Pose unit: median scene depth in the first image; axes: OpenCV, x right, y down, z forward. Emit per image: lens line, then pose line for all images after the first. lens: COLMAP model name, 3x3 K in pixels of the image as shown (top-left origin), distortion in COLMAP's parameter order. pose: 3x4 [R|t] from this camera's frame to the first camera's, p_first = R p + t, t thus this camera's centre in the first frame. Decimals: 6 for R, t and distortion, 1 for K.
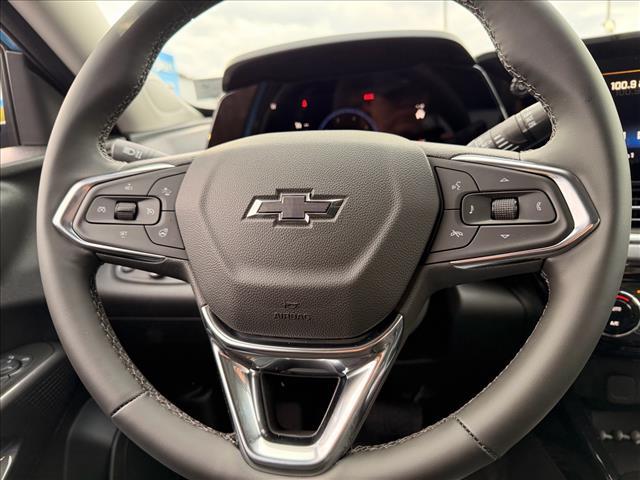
lens RADIAL K [[498.9, 0, 320.0], [0, 498.9, 240.0], [0, 0, 1]] dist [0.008493, -0.004496]
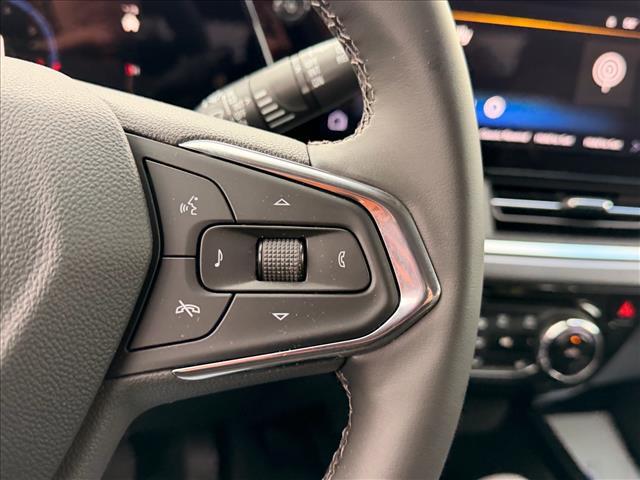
lens RADIAL K [[554.3, 0, 315.6], [0, 554.3, 242.2], [0, 0, 1]] dist [0.013173, -0.000814]
pose [[0.881728, -0.020681, 0.471305, 0.129915], [-0.046966, 0.990227, 0.131316, -0.153660], [-0.469415, -0.137920, 0.872140, 0.478577]]
